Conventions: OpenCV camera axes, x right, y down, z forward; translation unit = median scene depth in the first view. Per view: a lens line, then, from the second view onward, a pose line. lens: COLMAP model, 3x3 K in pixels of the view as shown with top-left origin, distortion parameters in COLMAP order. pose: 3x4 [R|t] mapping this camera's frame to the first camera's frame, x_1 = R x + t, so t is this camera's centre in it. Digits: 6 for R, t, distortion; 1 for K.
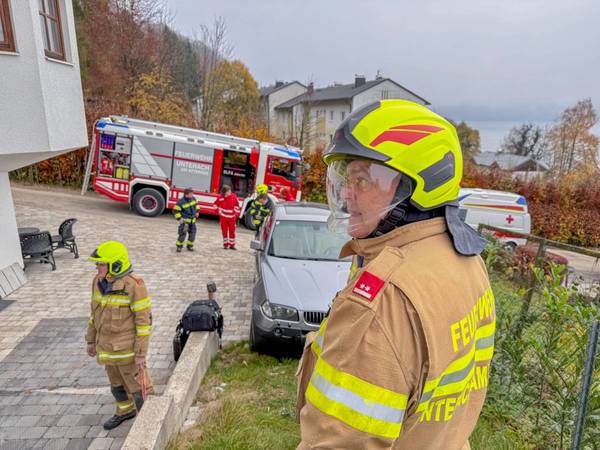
lens RADIAL K [[416.4, 0, 300.0], [0, 416.4, 225.0], [0, 0, 1]] dist [0.071778, -0.064449]
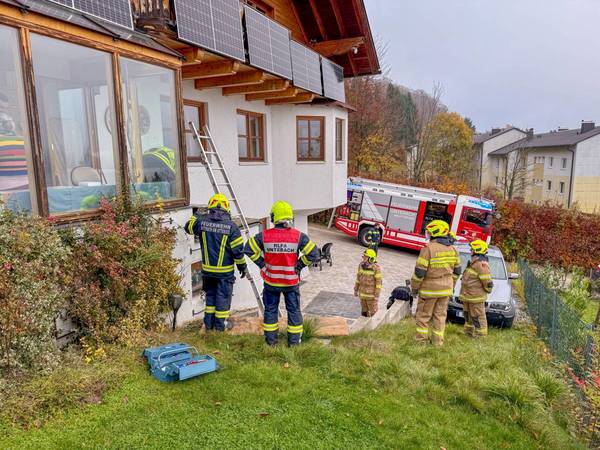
lens RADIAL K [[409.4, 0, 298.7], [0, 409.4, 235.8], [0, 0, 1]] dist [0.075783, -0.097271]
pose [[0.880427, 0.064512, -0.469772, 0.075952], [-0.097467, 0.994168, -0.046143, 0.026788], [0.464056, 0.086413, 0.881581, -0.315873]]
